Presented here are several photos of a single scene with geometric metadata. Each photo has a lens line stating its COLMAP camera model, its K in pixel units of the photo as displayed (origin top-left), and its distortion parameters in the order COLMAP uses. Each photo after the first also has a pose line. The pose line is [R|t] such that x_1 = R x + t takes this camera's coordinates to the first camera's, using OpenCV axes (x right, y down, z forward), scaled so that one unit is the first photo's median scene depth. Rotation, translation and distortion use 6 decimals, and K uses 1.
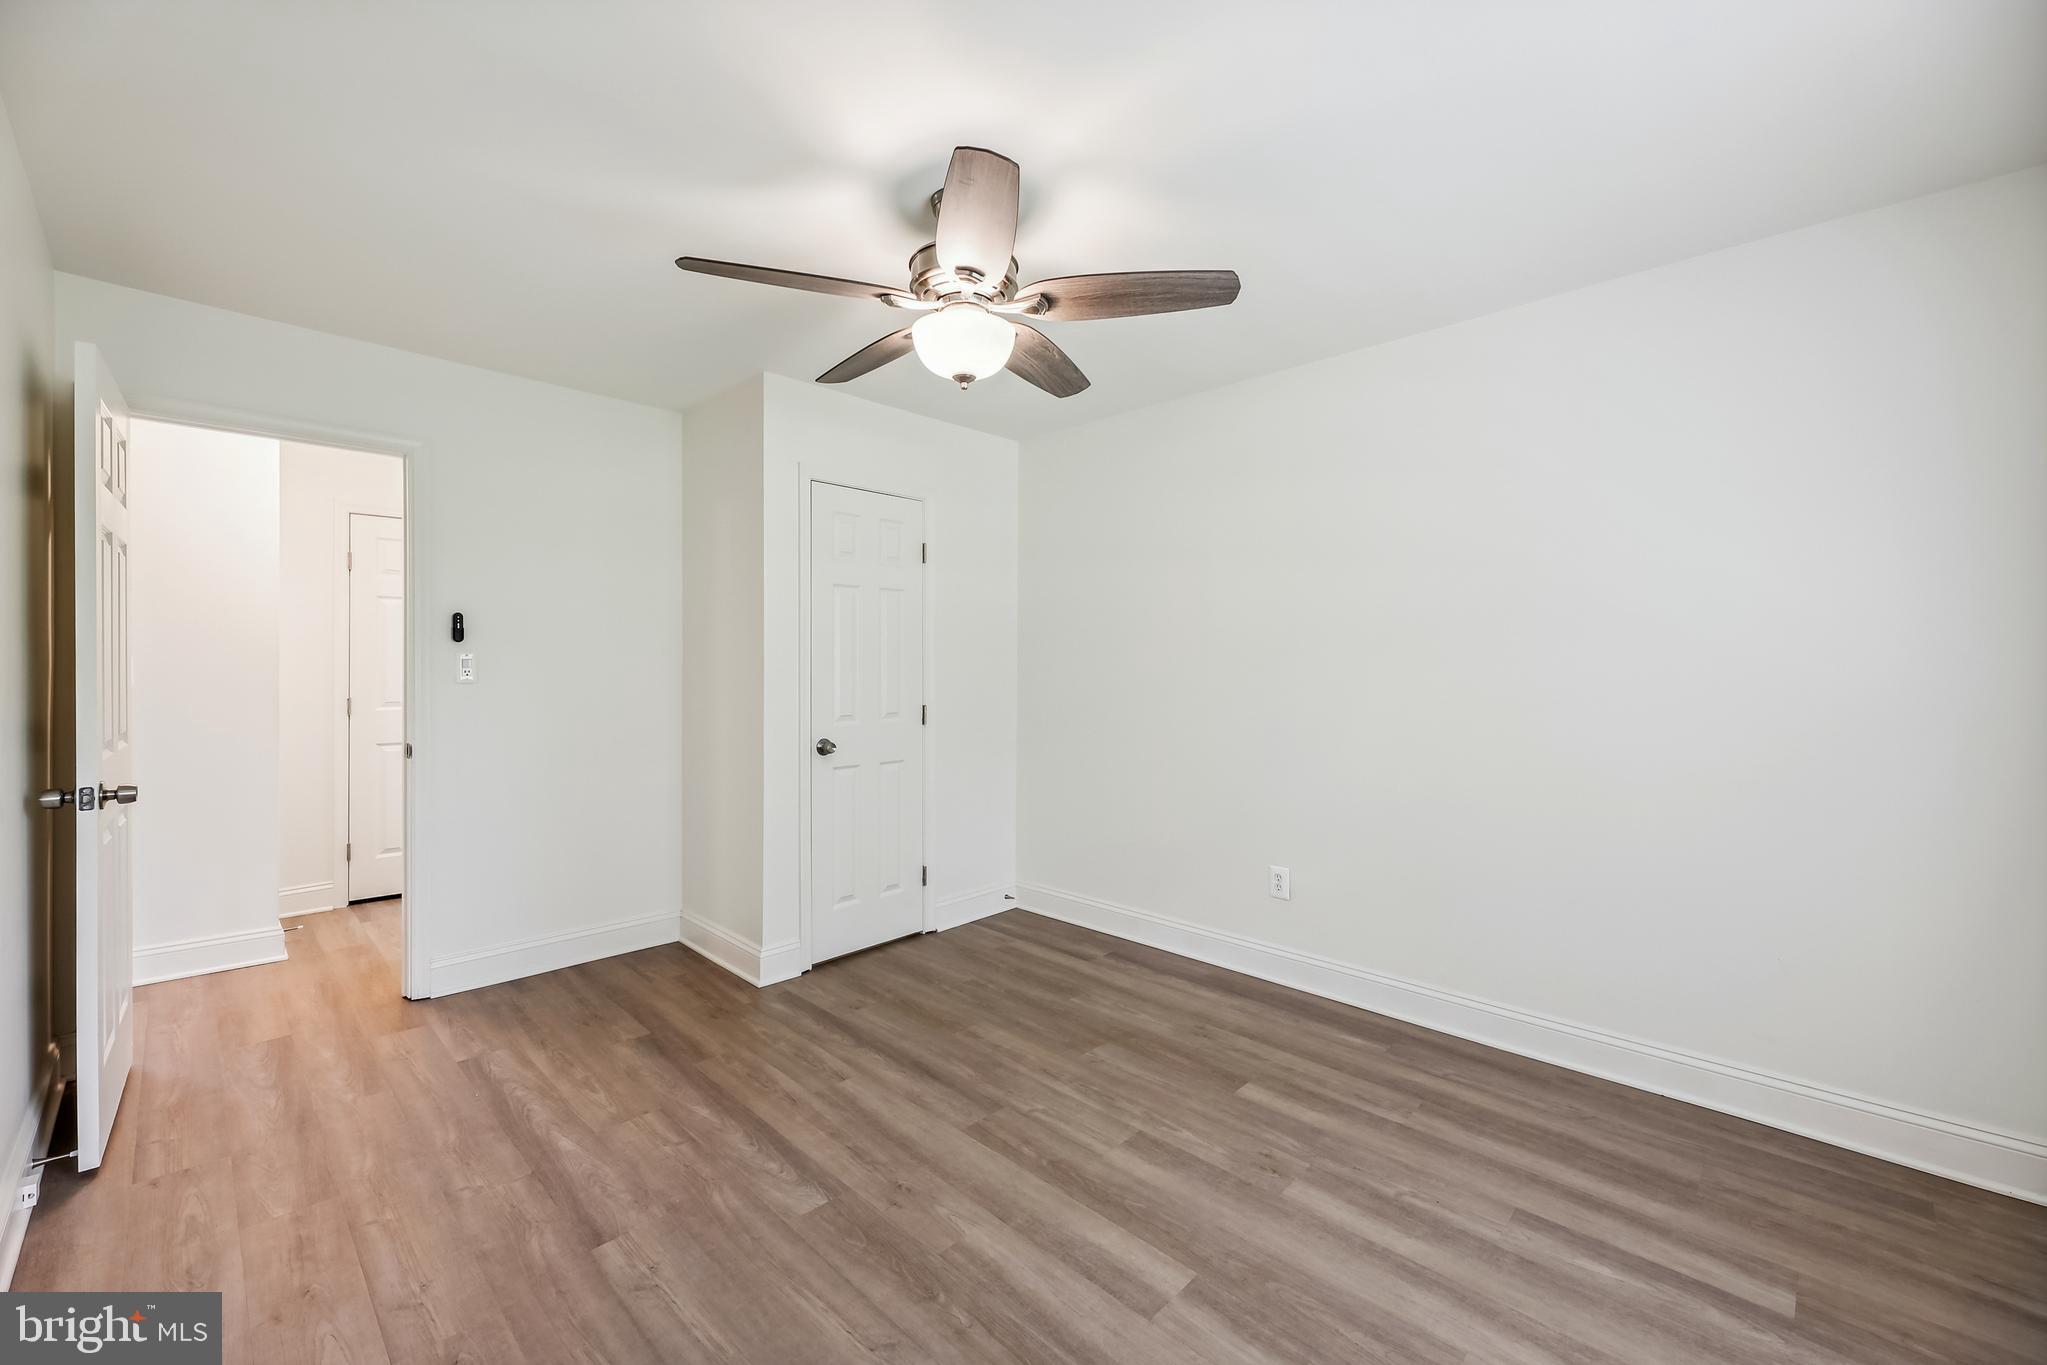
lens RADIAL K [[829.0, 0, 1018.6], [0, 829.0, 681.5], [0, 0, 1]] dist [-0.000802, -0.000672]
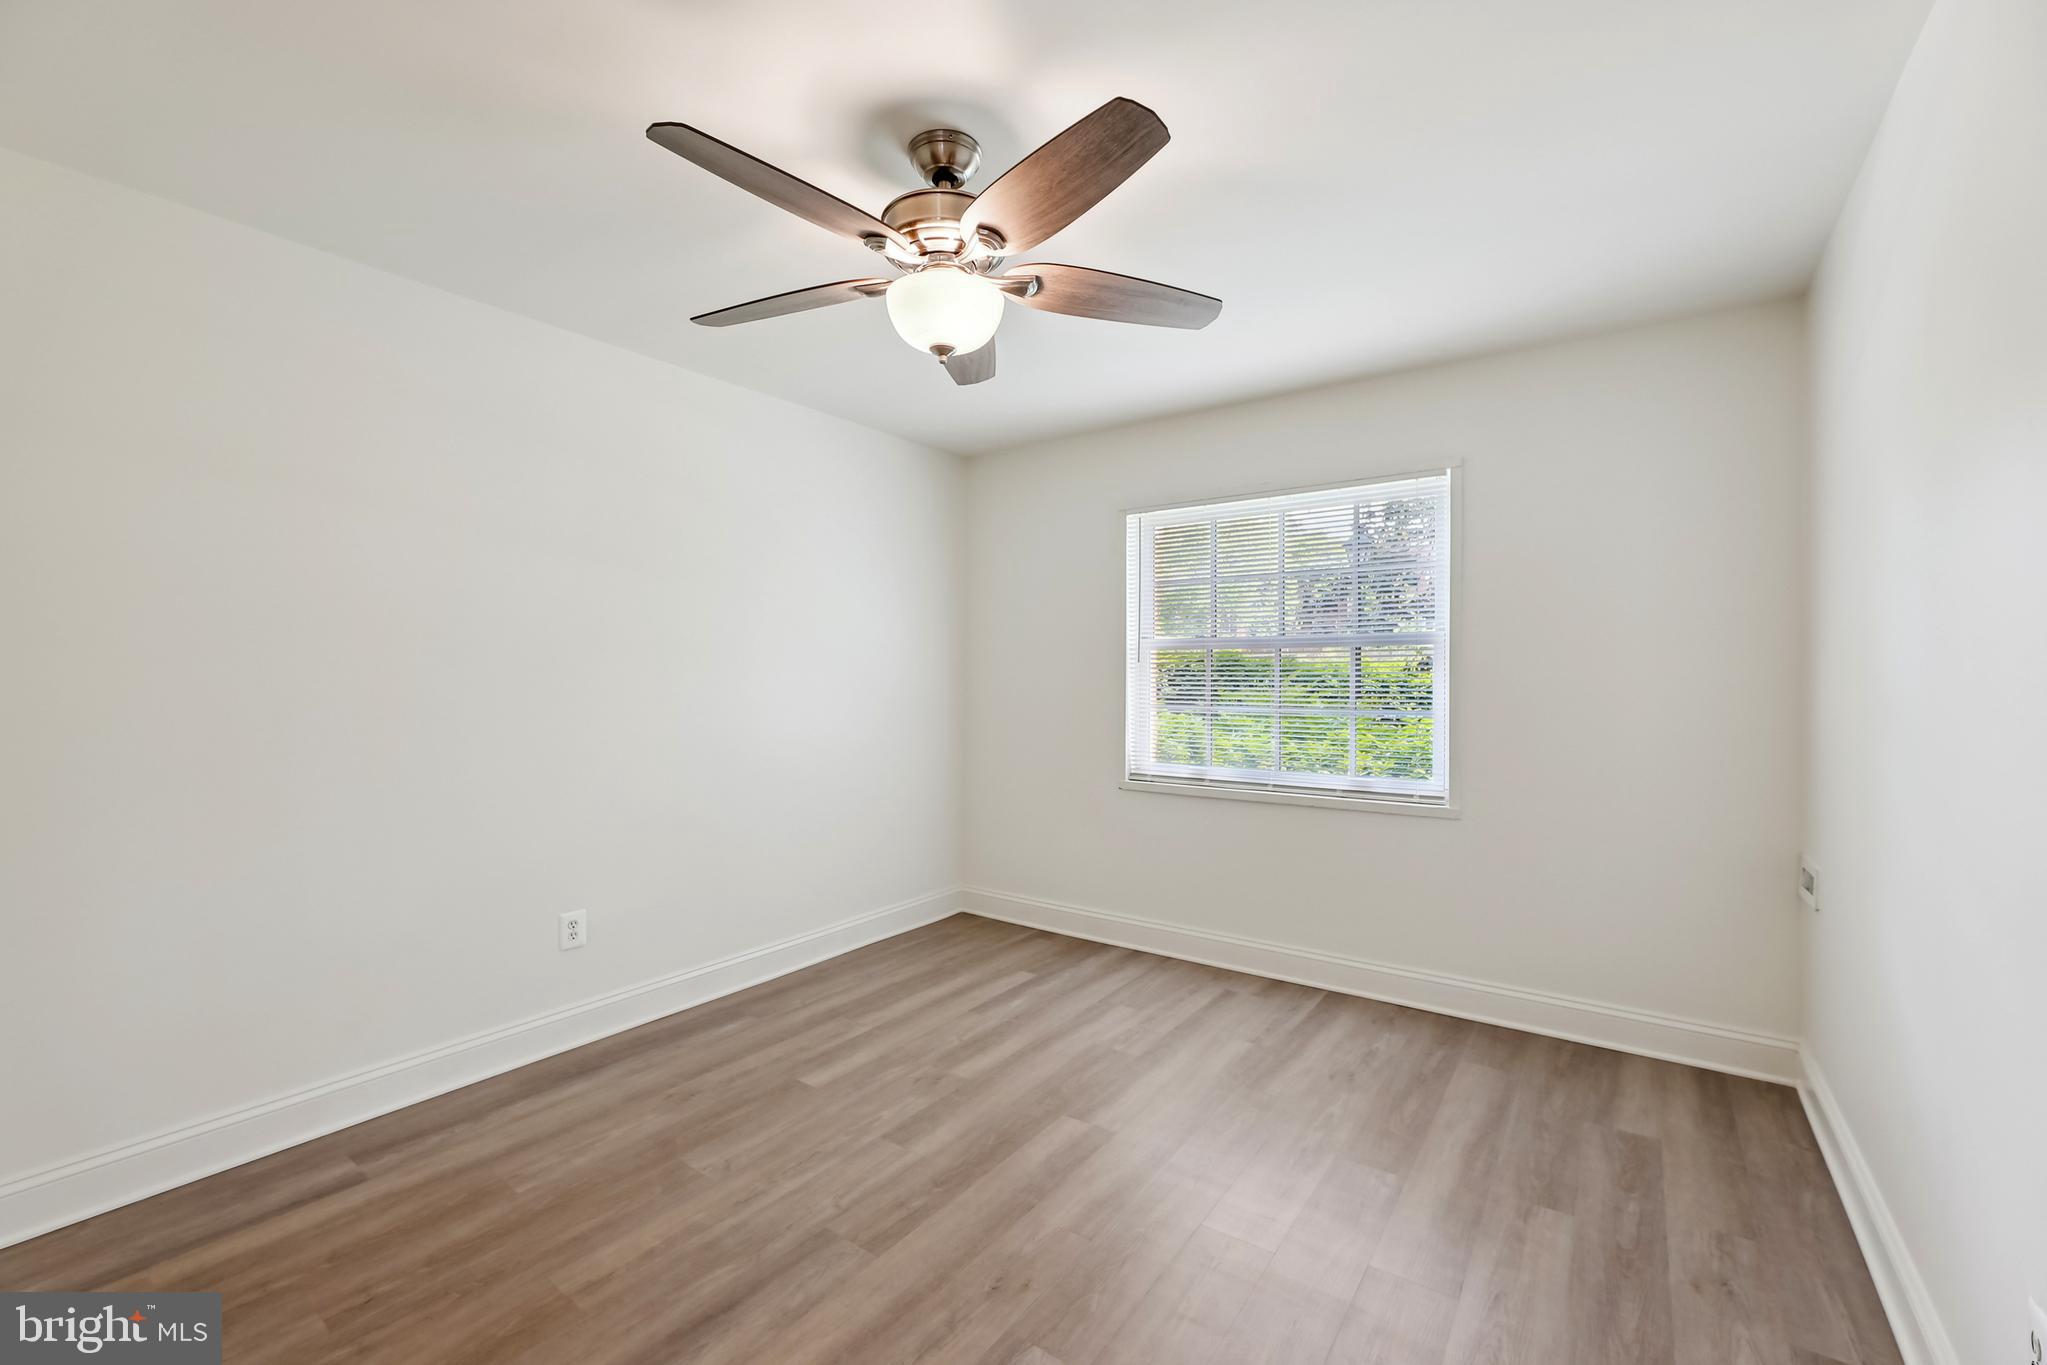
lens RADIAL K [[829.0, 0, 1018.6], [0, 829.0, 681.5], [0, 0, 1]] dist [-0.000802, -0.000672]
pose [[-0.145528, -0.007880, 0.989323, -0.795779], [0.016394, 0.999812, 0.010375, -0.023168], [-0.989218, 0.017729, -0.145372, 0.873854]]
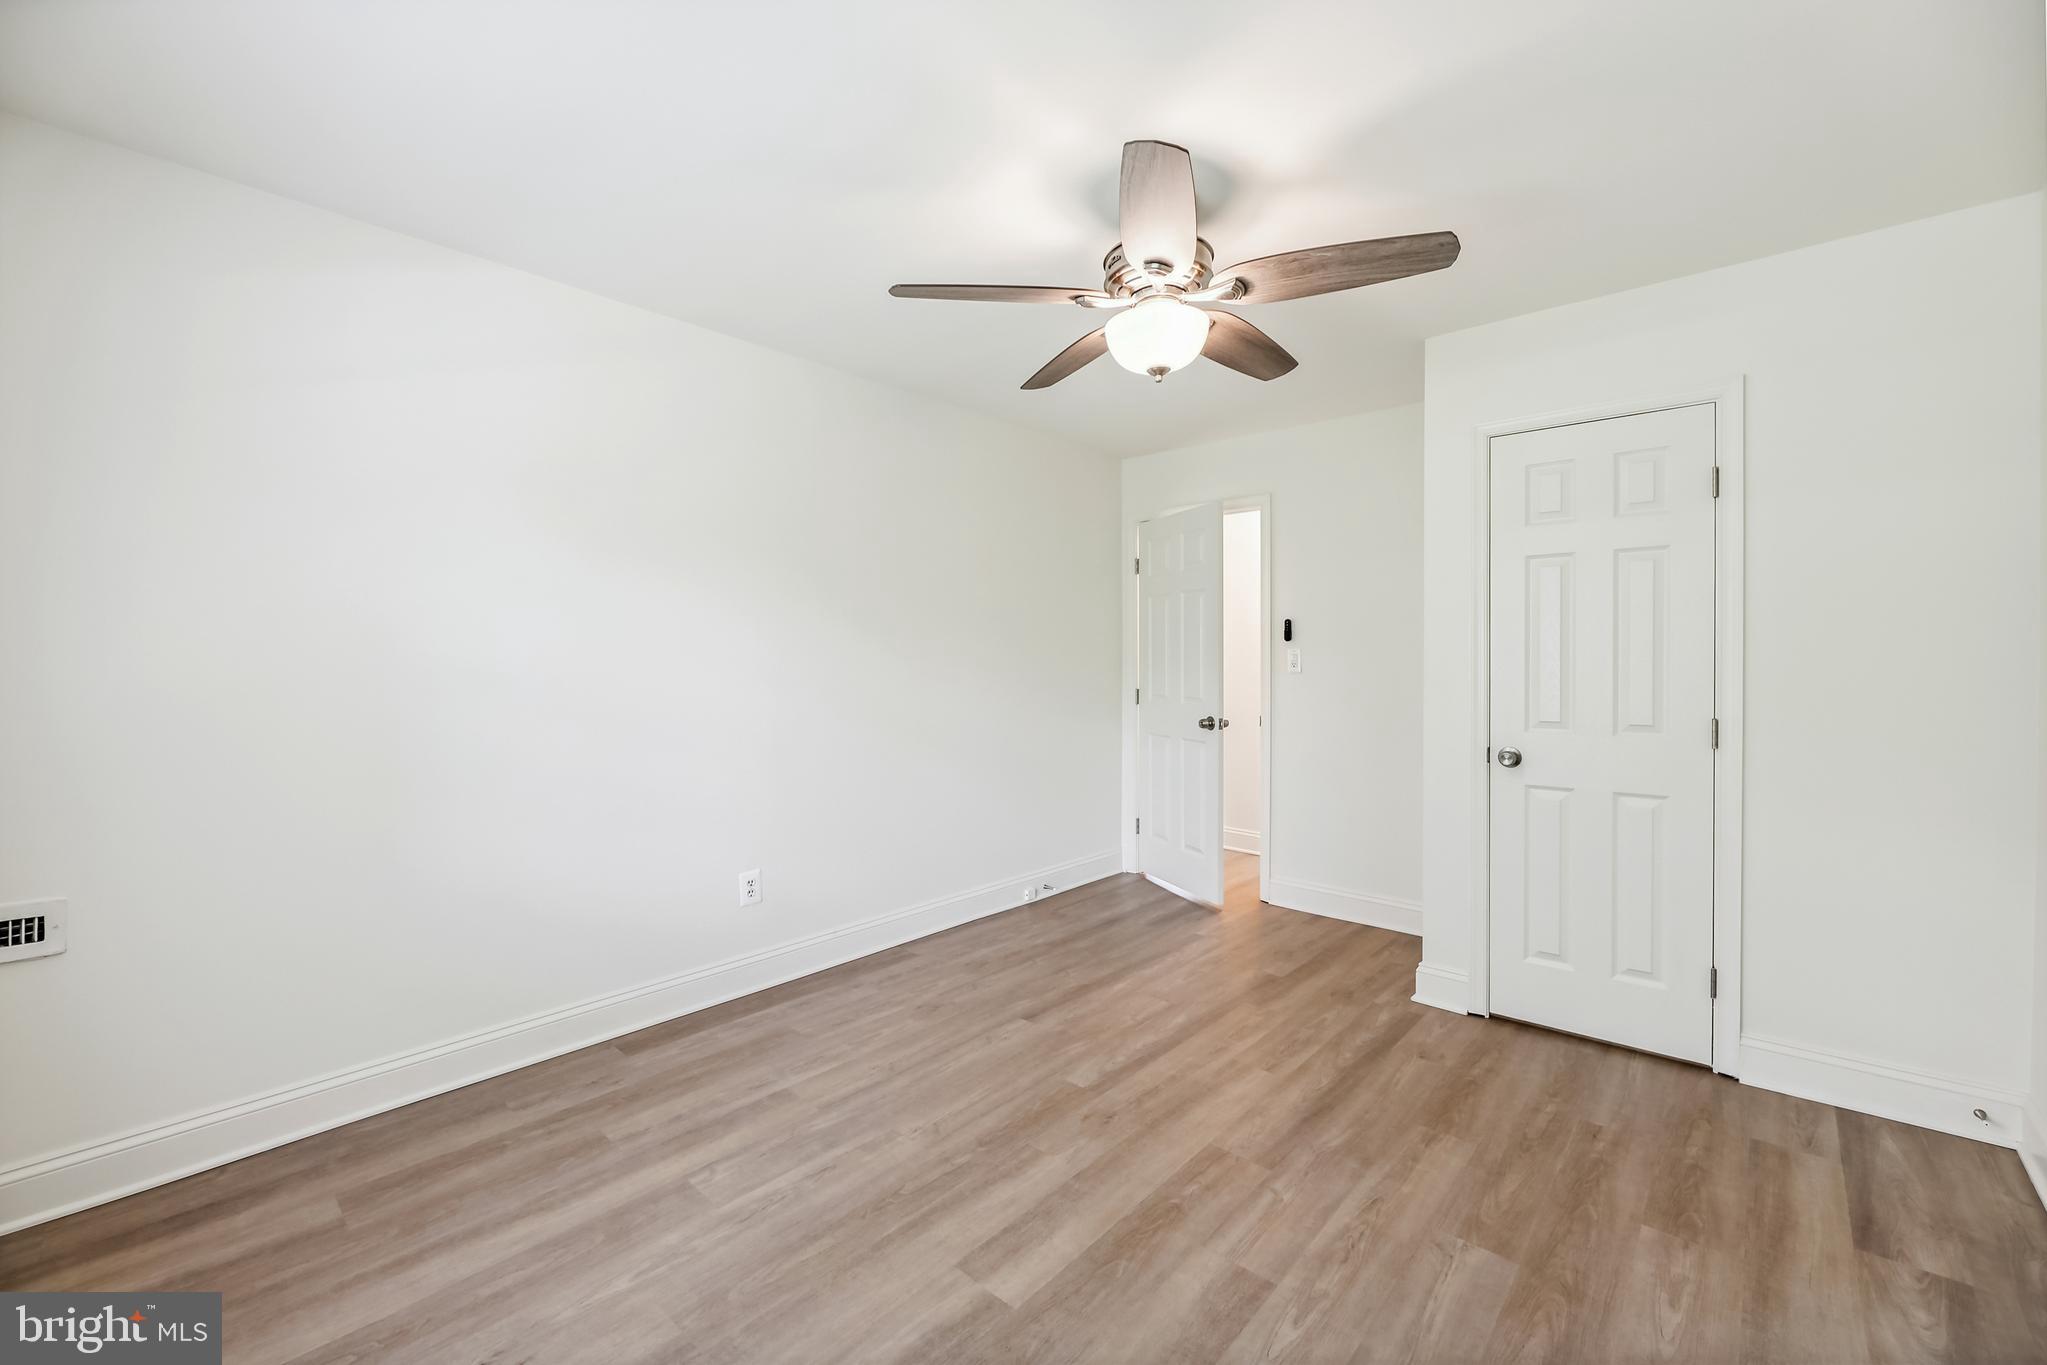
lens RADIAL K [[829.0, 0, 1018.6], [0, 829.0, 681.5], [0, 0, 1]] dist [-0.000802, -0.000672]
pose [[0.034111, 0.024739, -0.999112, 0.782480], [-0.017960, 0.999547, 0.024137, -0.011744], [0.999257, 0.017121, 0.034539, 0.661729]]
